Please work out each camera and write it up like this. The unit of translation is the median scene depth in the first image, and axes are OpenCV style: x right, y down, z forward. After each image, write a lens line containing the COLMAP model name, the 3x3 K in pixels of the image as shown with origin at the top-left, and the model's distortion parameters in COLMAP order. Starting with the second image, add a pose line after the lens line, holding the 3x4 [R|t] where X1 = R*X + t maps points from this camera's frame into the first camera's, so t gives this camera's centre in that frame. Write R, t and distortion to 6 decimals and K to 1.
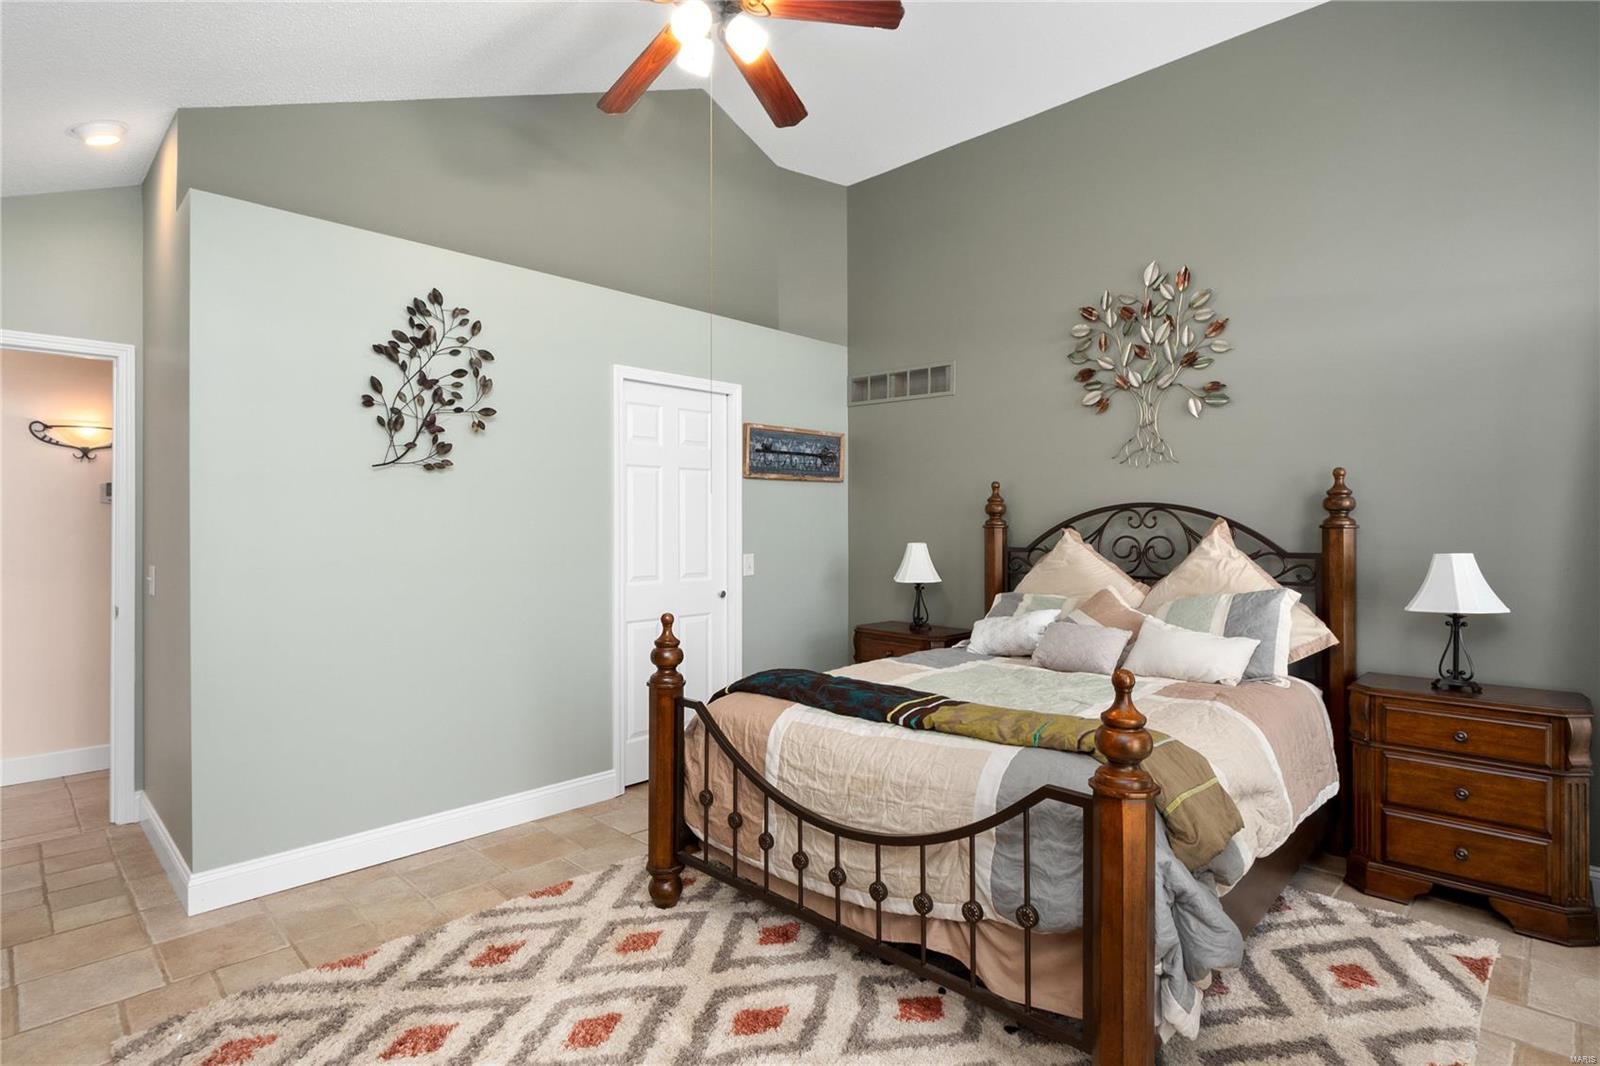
lens RADIAL K [[809.2, 0, 801.2], [0, 809.2, 528.2], [0, 0, 1]] dist [-0.006935, -0.000959]
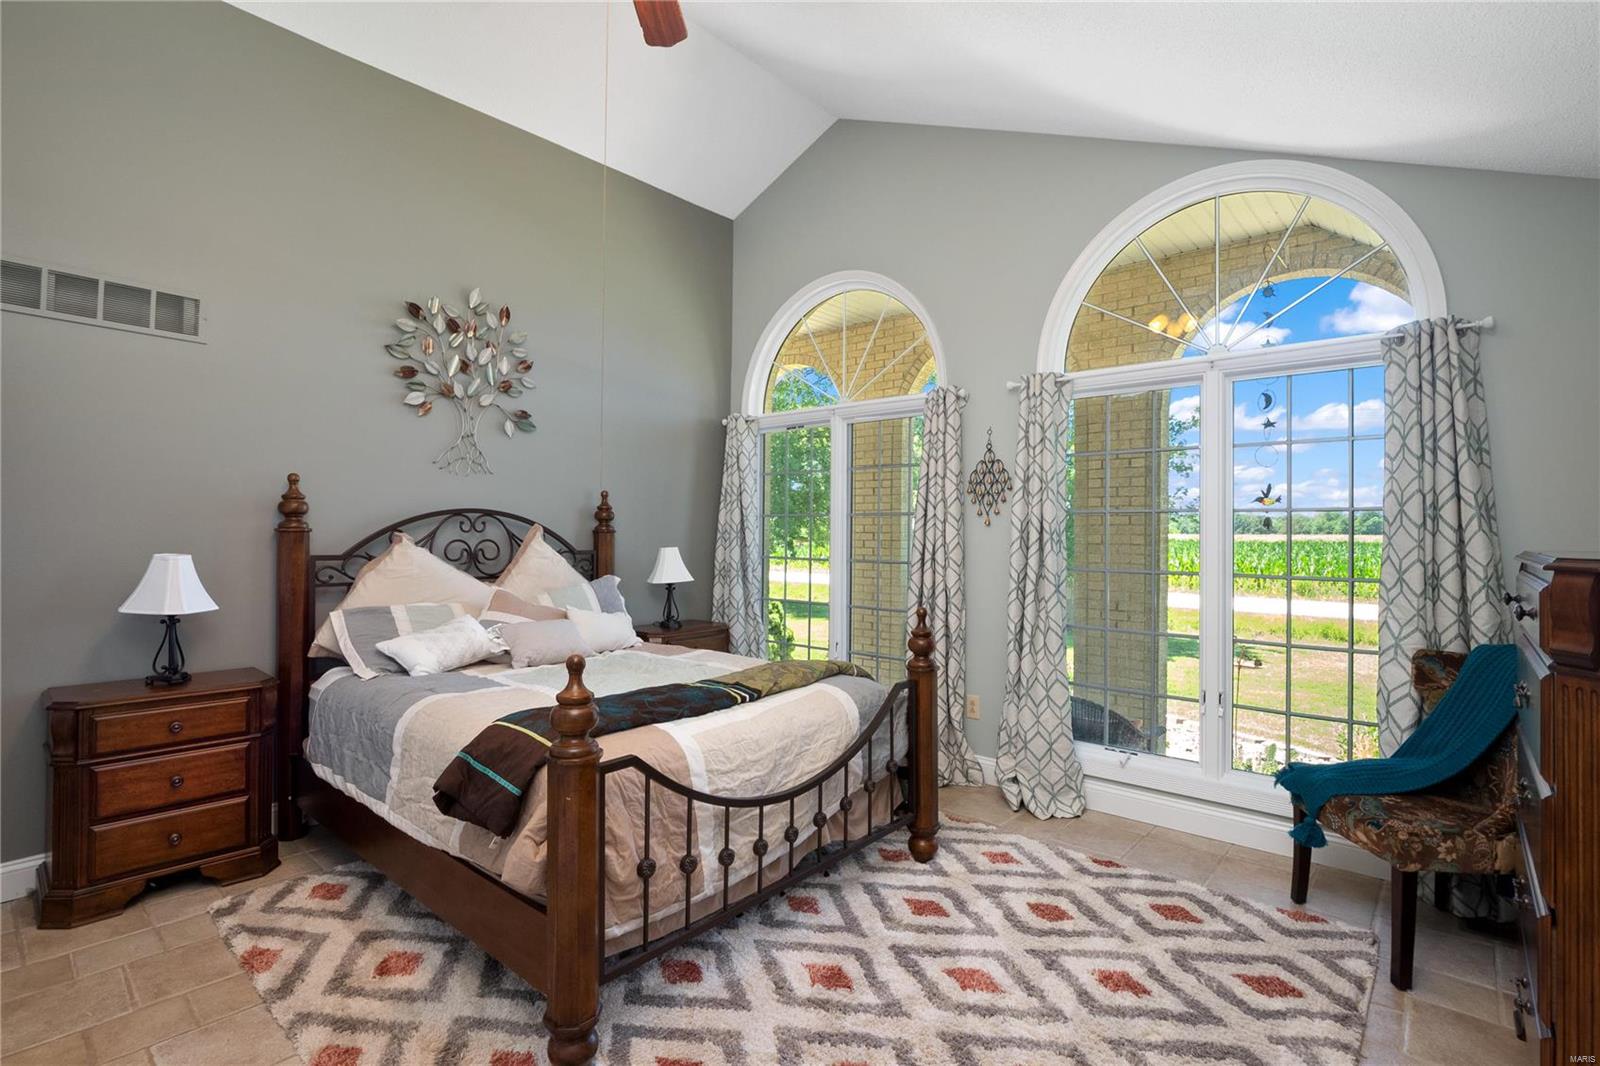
lens RADIAL K [[768.2, 0, 801.5], [0, 768.2, 531.7], [0, 0, 1]] dist [-0.005107, -0.000379]
pose [[-0.050782, 0.001337, 0.998709, -0.646692], [-0.004624, 0.999988, -0.001574, -0.001417], [-0.998699, -0.004698, -0.050775, 0.641704]]
